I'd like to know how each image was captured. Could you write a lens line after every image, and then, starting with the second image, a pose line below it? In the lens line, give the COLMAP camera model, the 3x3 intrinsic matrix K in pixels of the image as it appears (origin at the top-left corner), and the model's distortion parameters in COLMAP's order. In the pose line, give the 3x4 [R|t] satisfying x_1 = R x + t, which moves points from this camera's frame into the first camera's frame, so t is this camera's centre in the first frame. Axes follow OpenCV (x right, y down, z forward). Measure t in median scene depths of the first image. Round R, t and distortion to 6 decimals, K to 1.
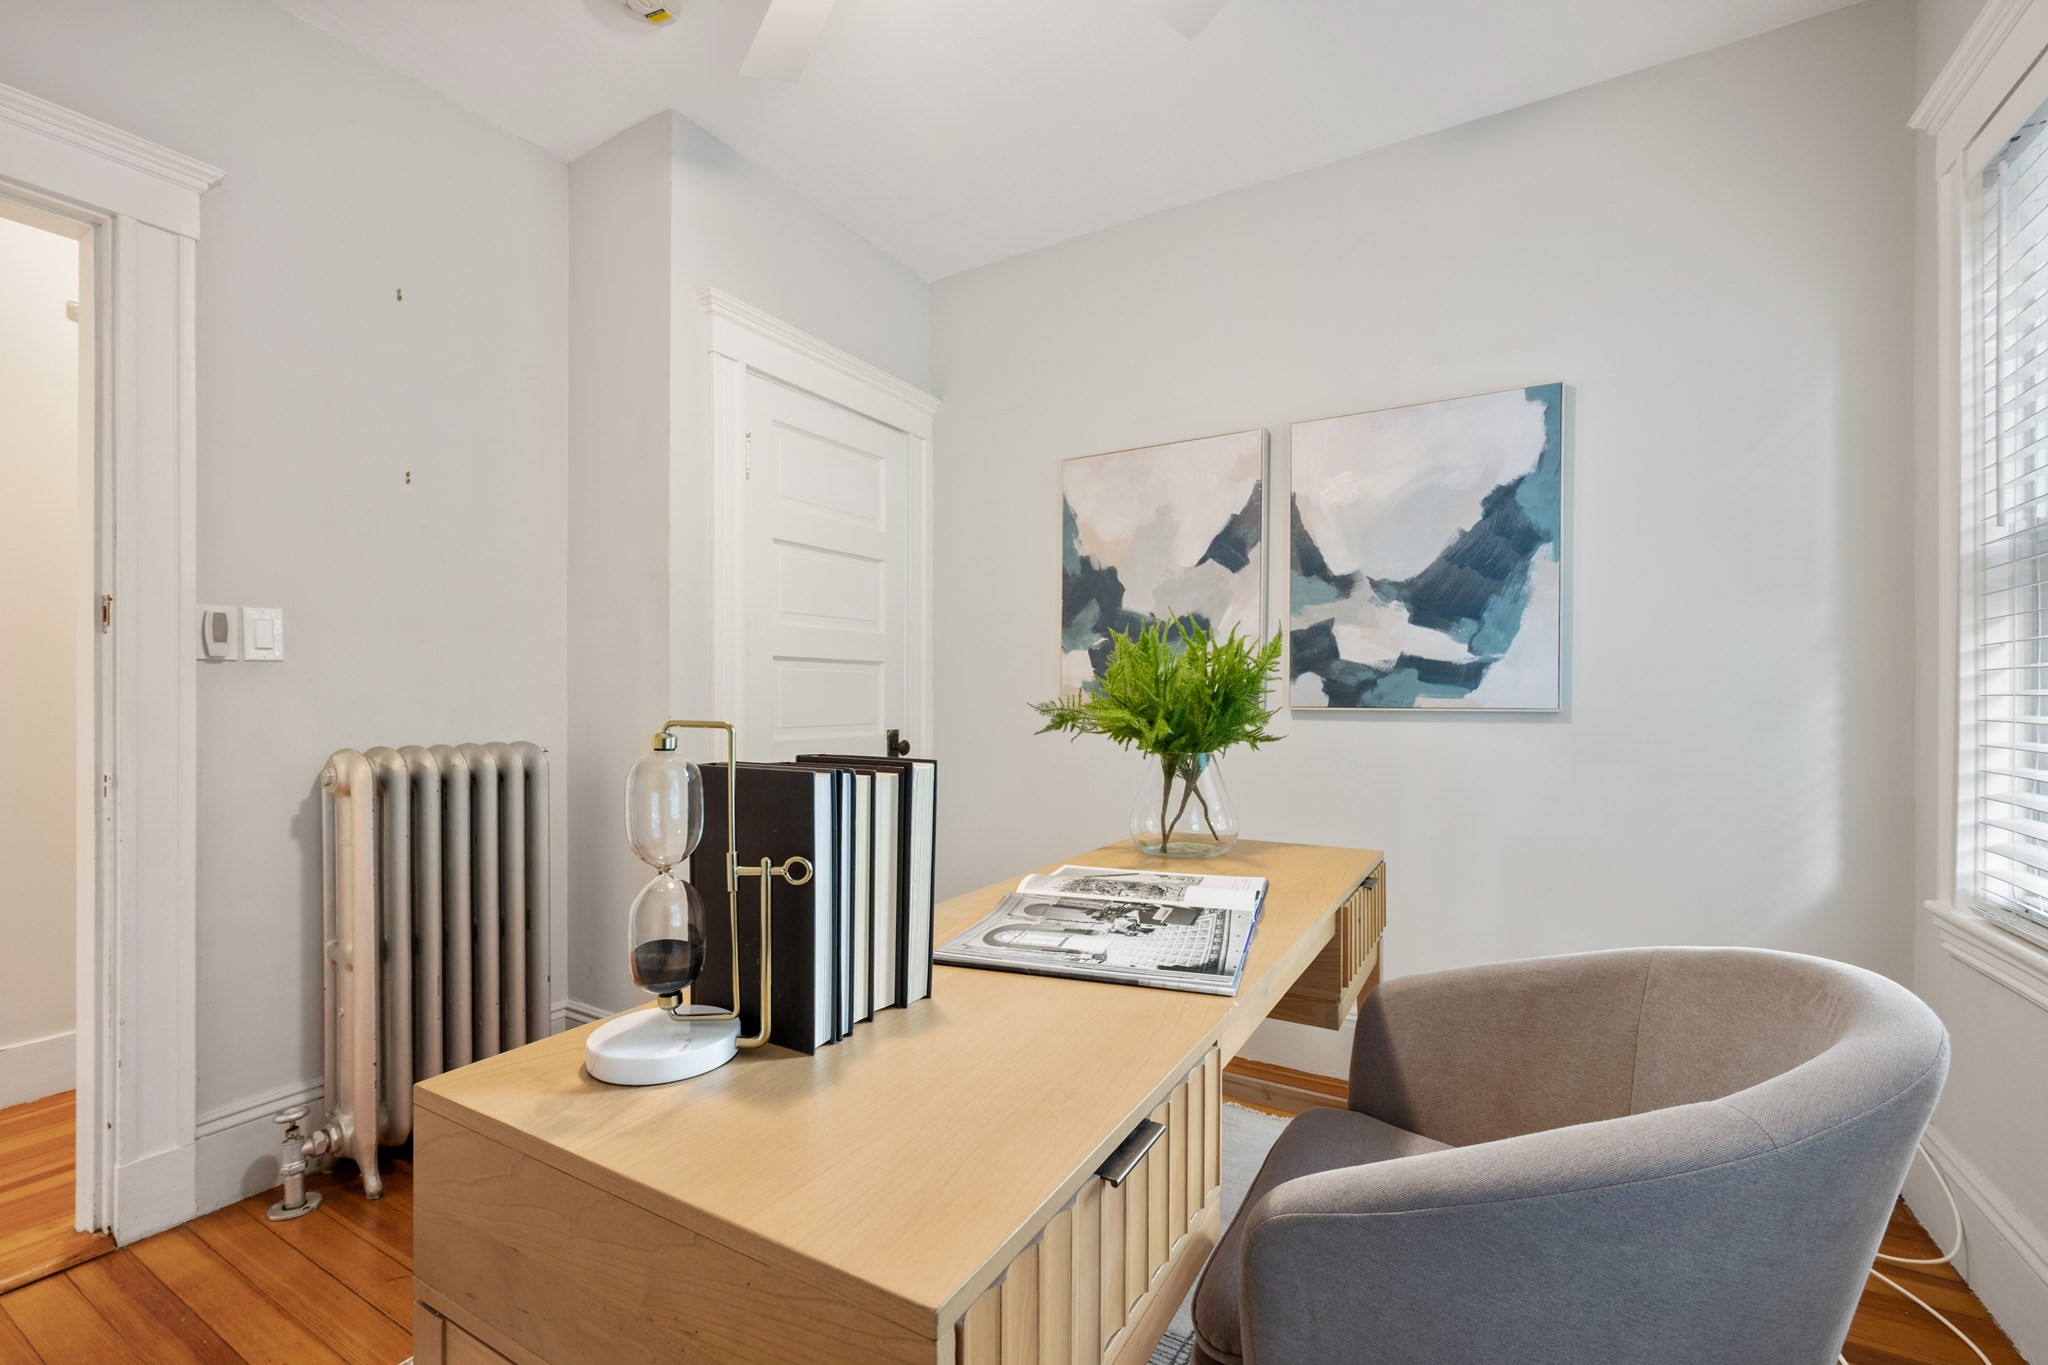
lens RADIAL K [[850.5, 0, 1031.2], [0, 850.5, 694.2], [0, 0, 1]] dist [0.000168, -0.000340]
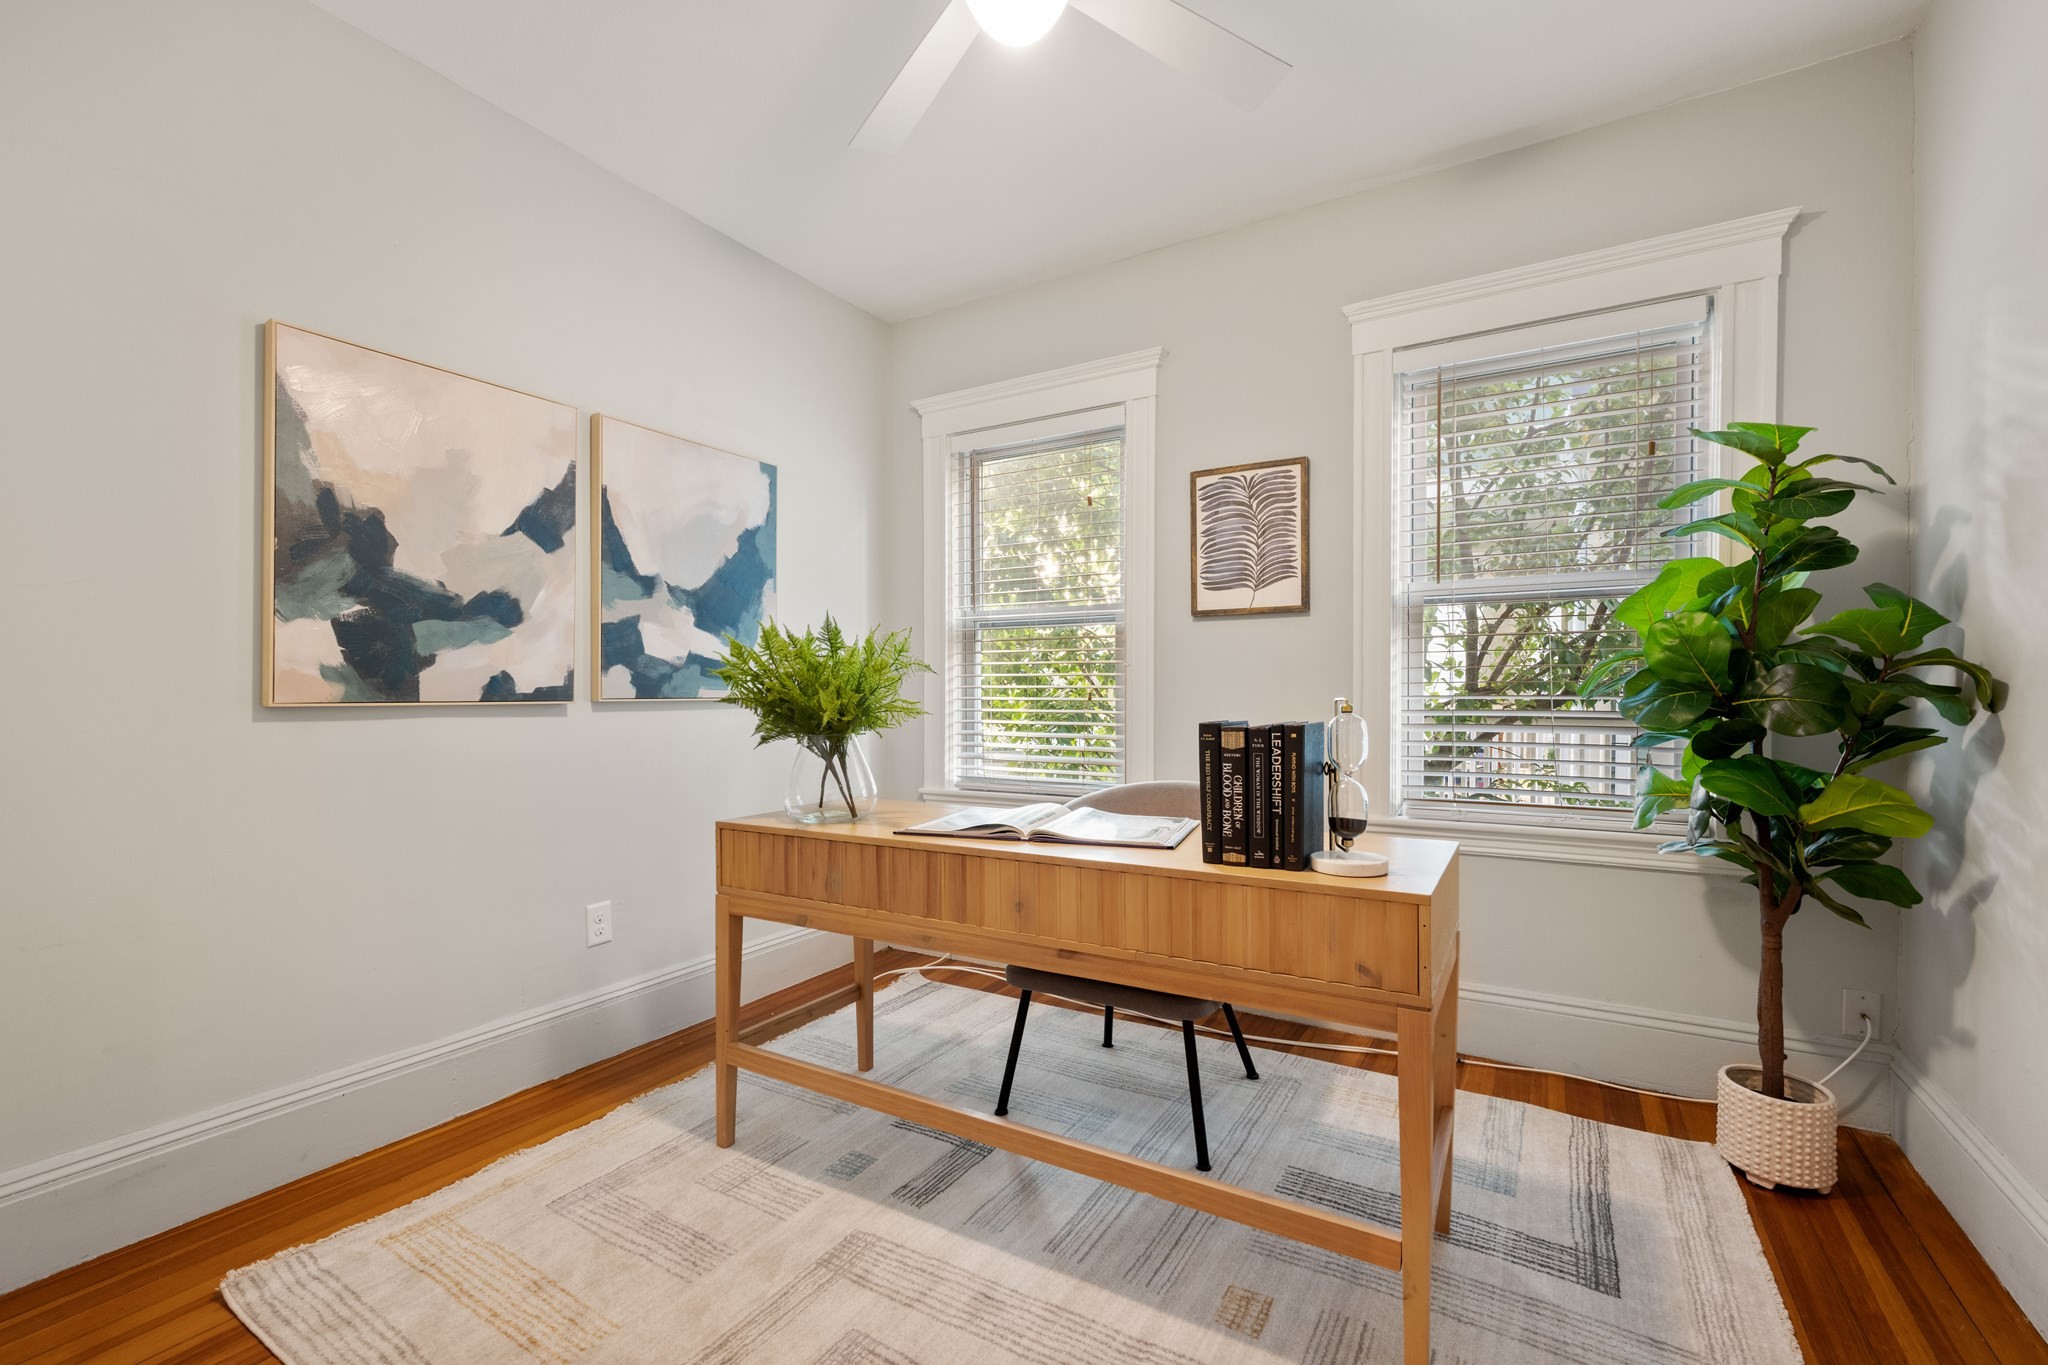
lens RADIAL K [[850.5, 0, 1032.0], [0, 850.5, 687.9], [0, 0, 1]] dist [0.000168, -0.000340]
pose [[0.023414, -0.000680, 0.999726, -0.696064], [-0.006389, 0.999979, 0.000830, -0.001920], [-0.999705, -0.006407, 0.023409, 0.479356]]
